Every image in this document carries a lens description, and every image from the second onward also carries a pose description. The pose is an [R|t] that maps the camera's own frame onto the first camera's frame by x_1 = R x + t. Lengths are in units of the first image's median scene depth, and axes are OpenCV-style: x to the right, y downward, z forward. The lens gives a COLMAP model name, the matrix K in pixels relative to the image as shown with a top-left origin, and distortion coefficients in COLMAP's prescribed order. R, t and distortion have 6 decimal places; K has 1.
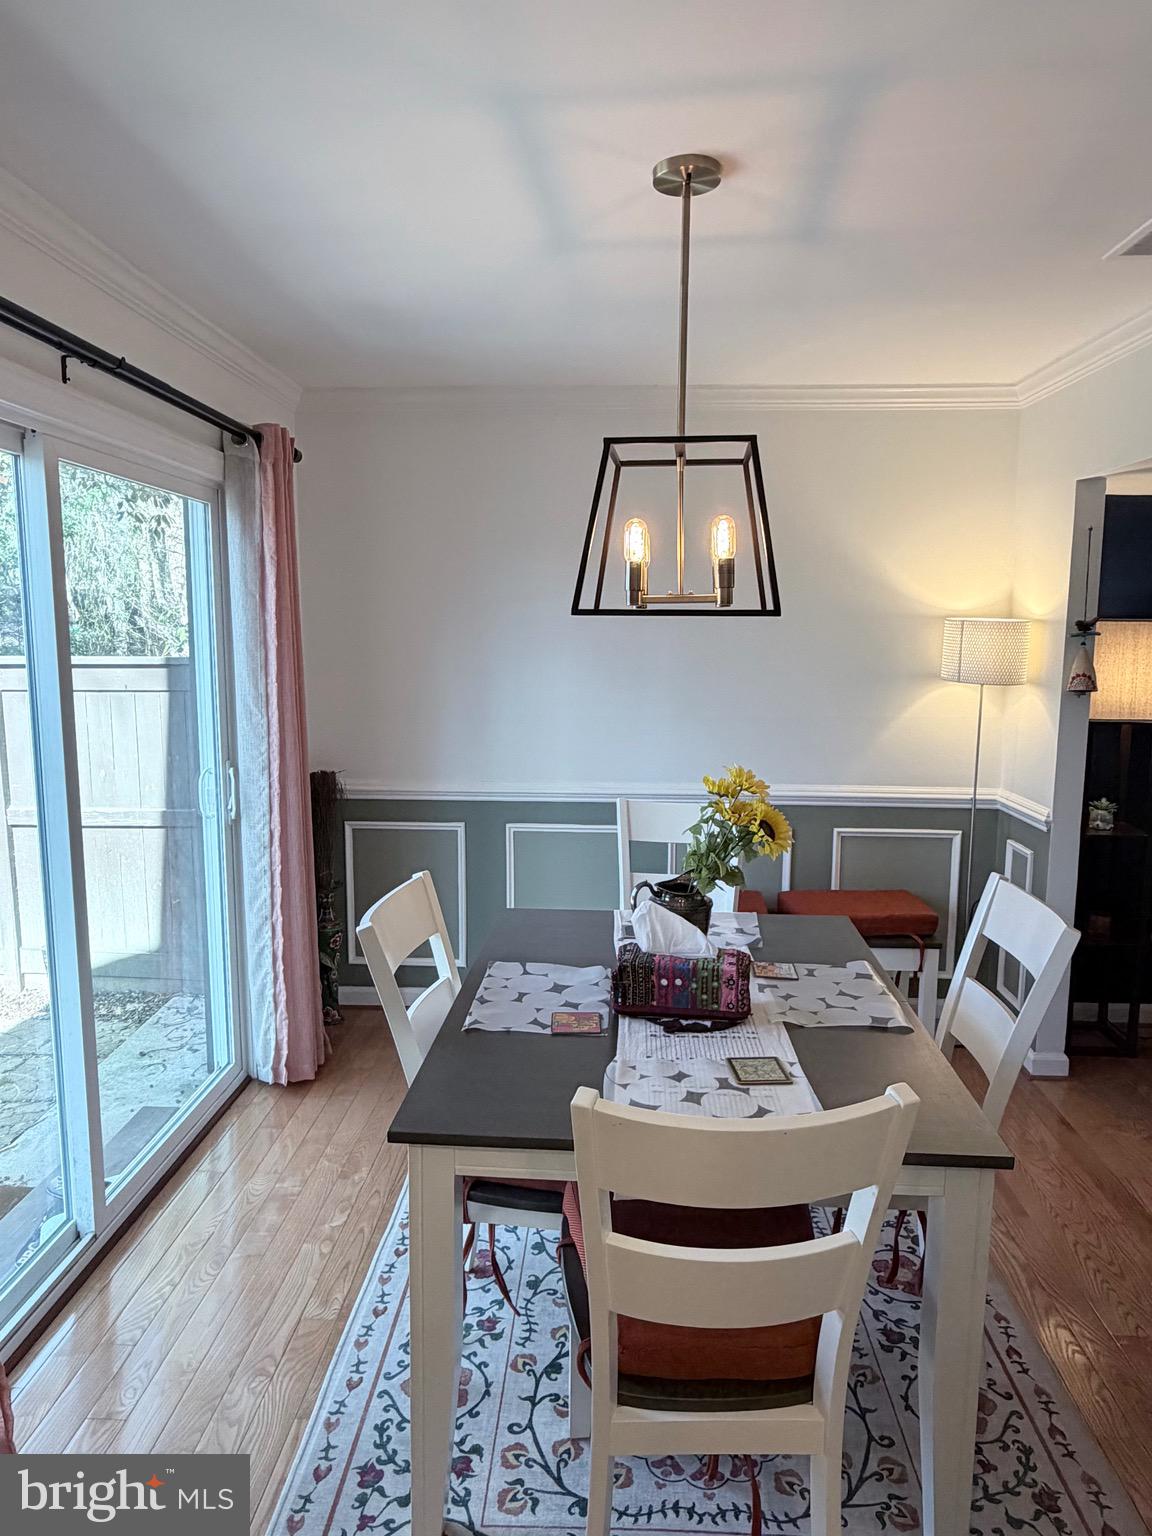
lens RADIAL K [[952.1, 0, 576.0], [0, 952.1, 768.0], [0, 0, 1]] dist [0.001657, 0.000271]
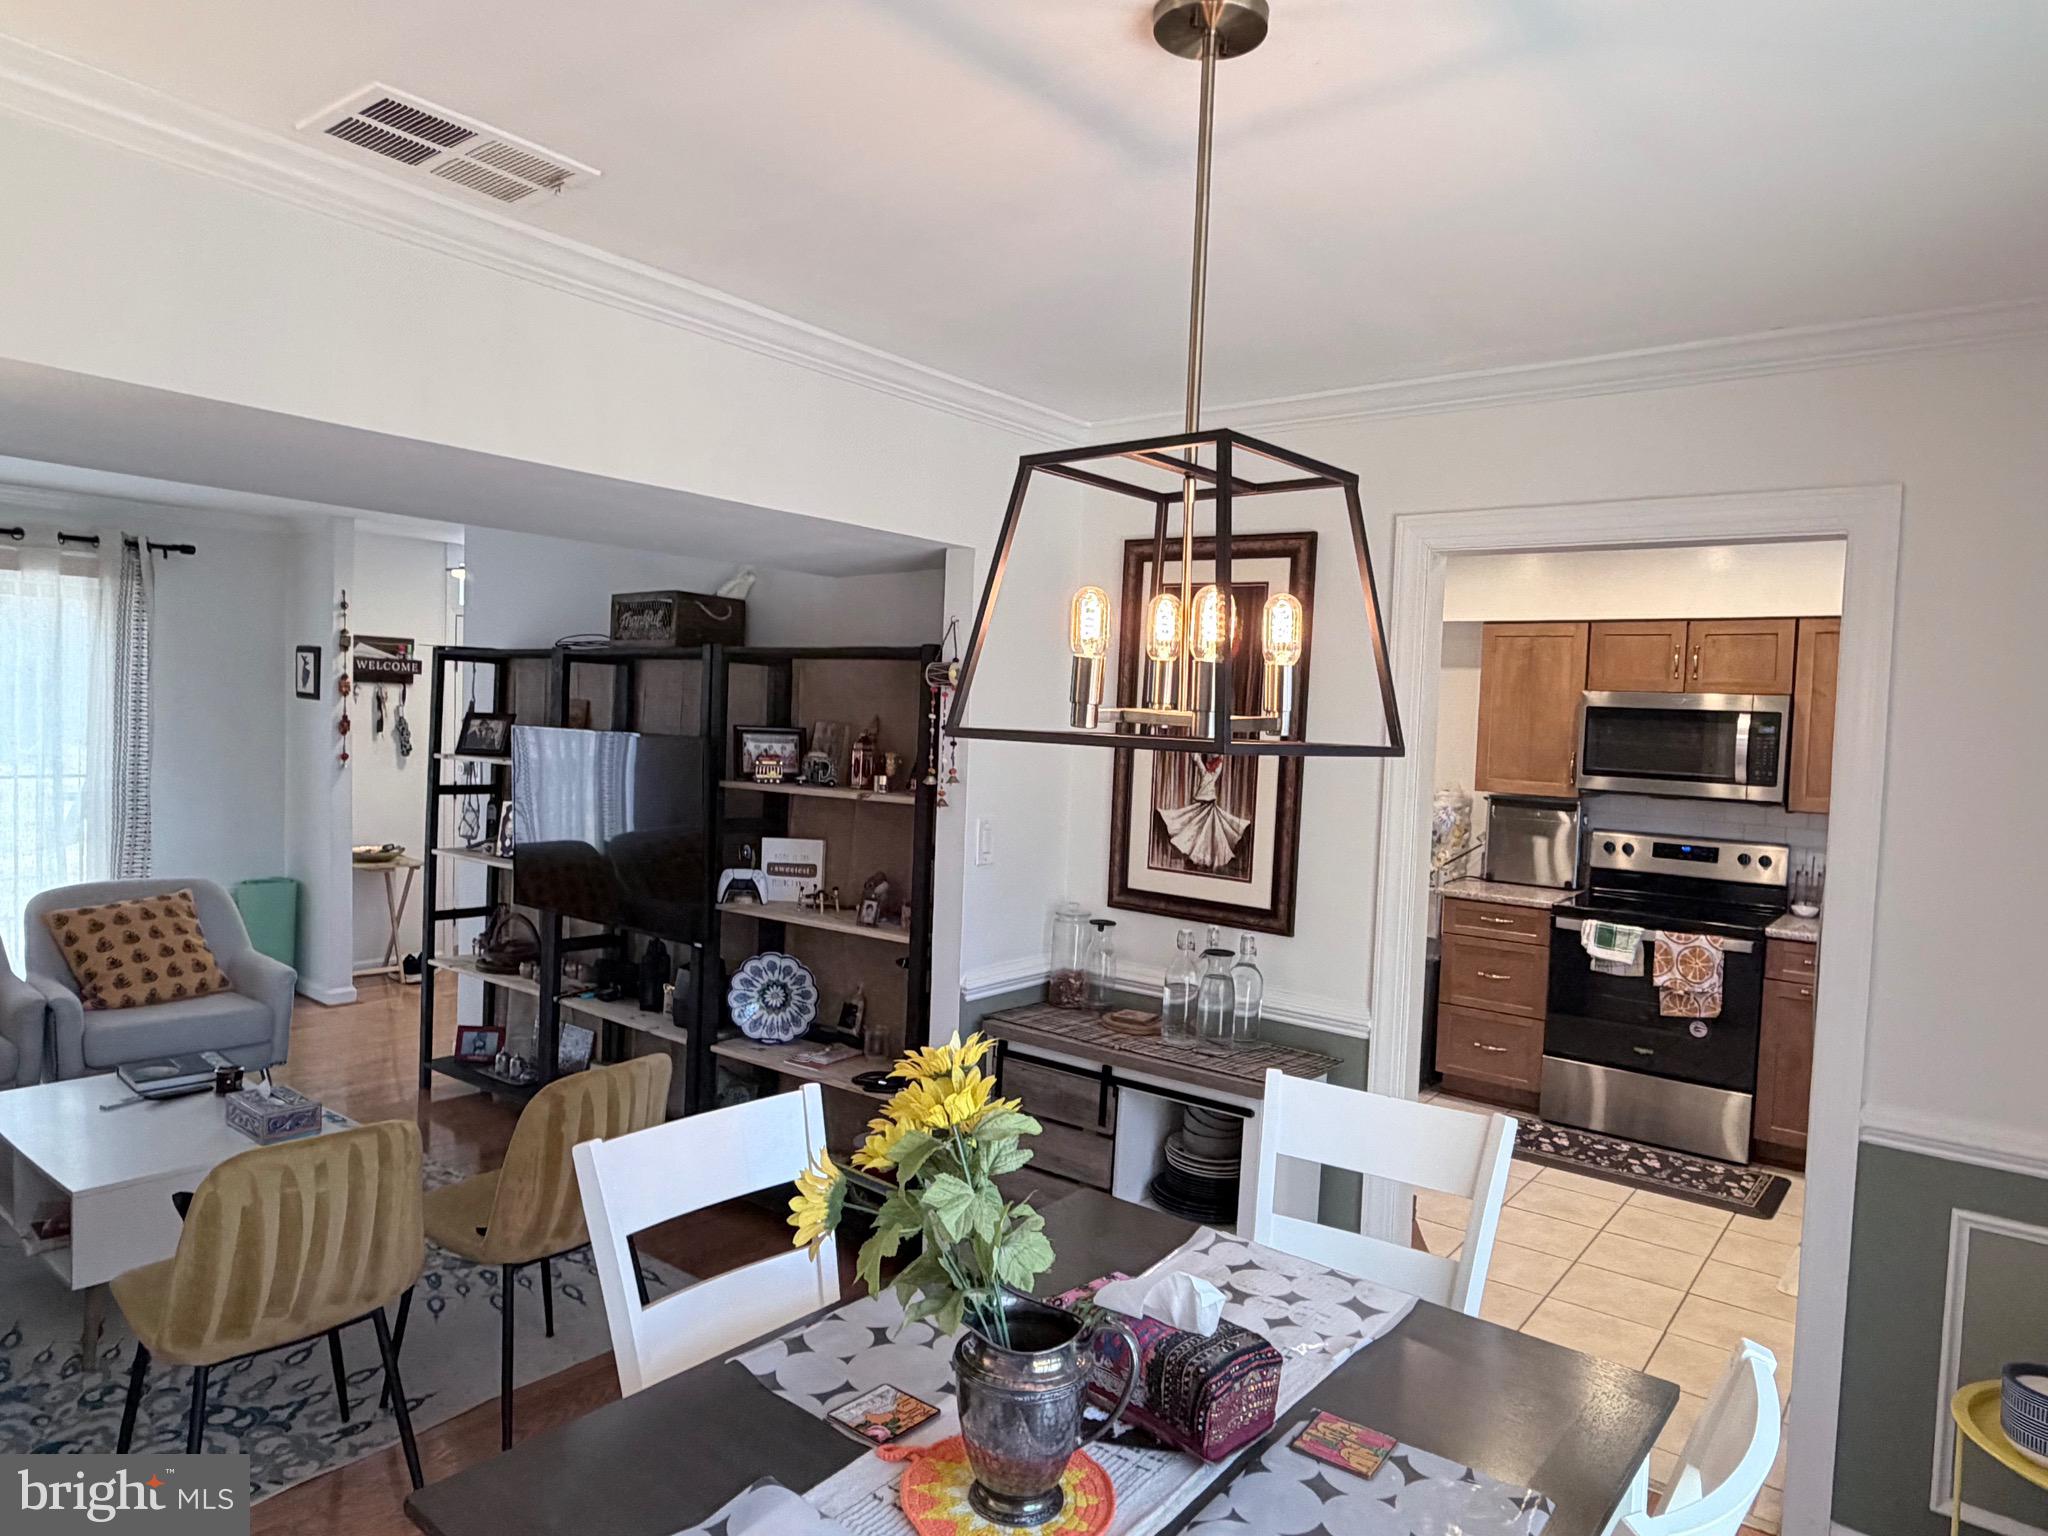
lens RADIAL K [[1269.5, 0, 1024.0], [0, 1269.5, 768.0], [0, 0, 1]] dist [0.001657, 0.000271]
pose [[-0.820902, -0.065033, 0.567354, -0.247729], [0.037371, 0.985247, 0.167007, -0.273765], [-0.569845, 0.158299, -0.806361, 1.629966]]
